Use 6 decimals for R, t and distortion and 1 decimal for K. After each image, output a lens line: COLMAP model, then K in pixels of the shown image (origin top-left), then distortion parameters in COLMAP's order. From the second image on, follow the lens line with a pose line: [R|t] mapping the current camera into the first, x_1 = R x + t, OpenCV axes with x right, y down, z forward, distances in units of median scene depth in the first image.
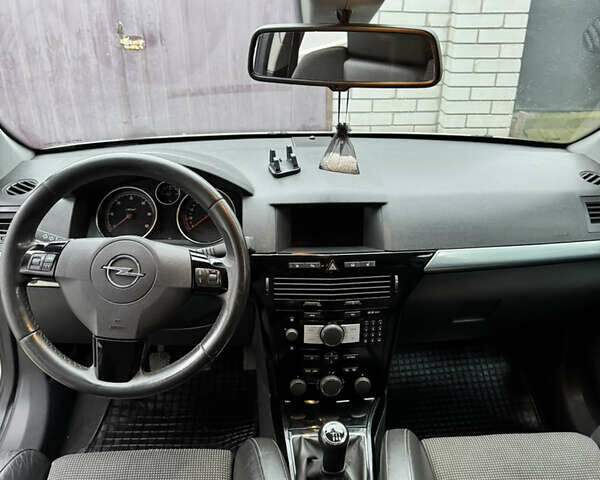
lens RADIAL K [[563.0, 0, 300.0], [0, 563.0, 240.0], [0, 0, 1]] dist [0.128622, -0.224673]
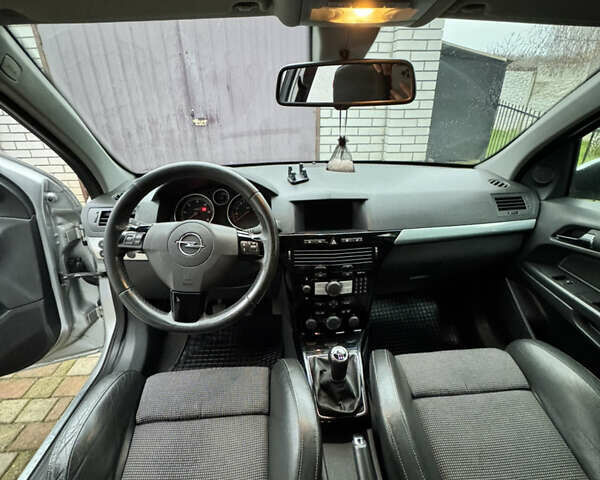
lens RADIAL K [[322.2, 0, 303.2], [0, 322.2, 239.1], [0, 0, 1]] dist [-0.000556, 0.000061]
pose [[0.999620, -0.024179, 0.013201, -0.031110], [0.024288, 0.999672, -0.008161, 0.042791], [-0.013000, 0.008479, 0.999880, 0.151318]]
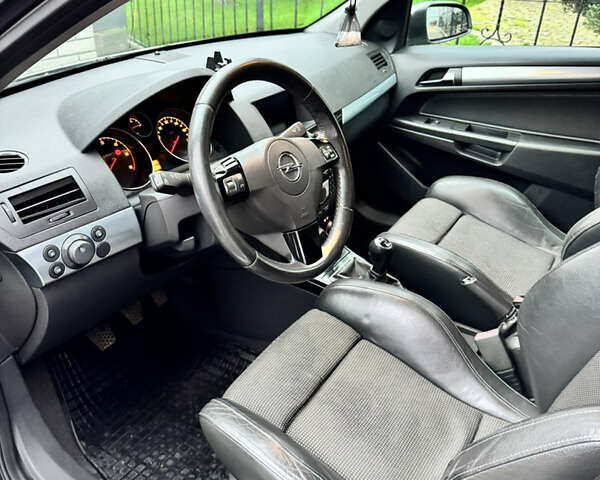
lens RADIAL K [[563.0, 0, 300.0], [0, 563.0, 240.0], [0, 0, 1]] dist [0.128622, -0.224673]
pose [[0.584766, -0.398628, 0.706502, -0.859847], [0.322129, 0.913429, 0.248758, -0.061975], [-0.744501, 0.082119, 0.662552, 0.212523]]
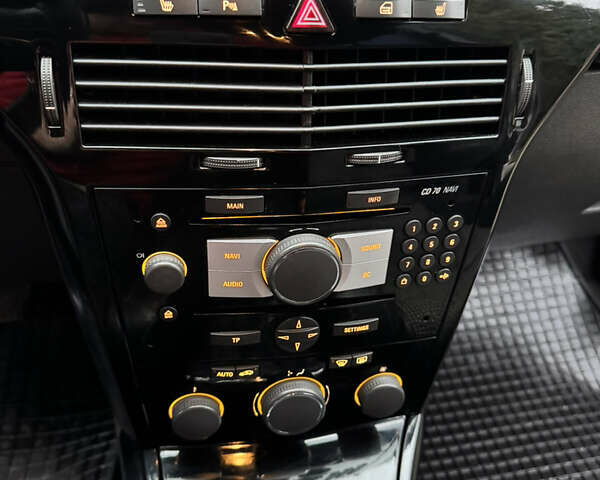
lens RADIAL K [[563.0, 0, 300.0], [0, 563.0, 240.0], [0, 0, 1]] dist [0.128622, -0.224673]
pose [[0.989772, -0.034849, 0.138339, 0.014124], [0.006999, 0.980399, 0.196899, 0.092608], [-0.142489, -0.193917, 0.970615, 0.702907]]
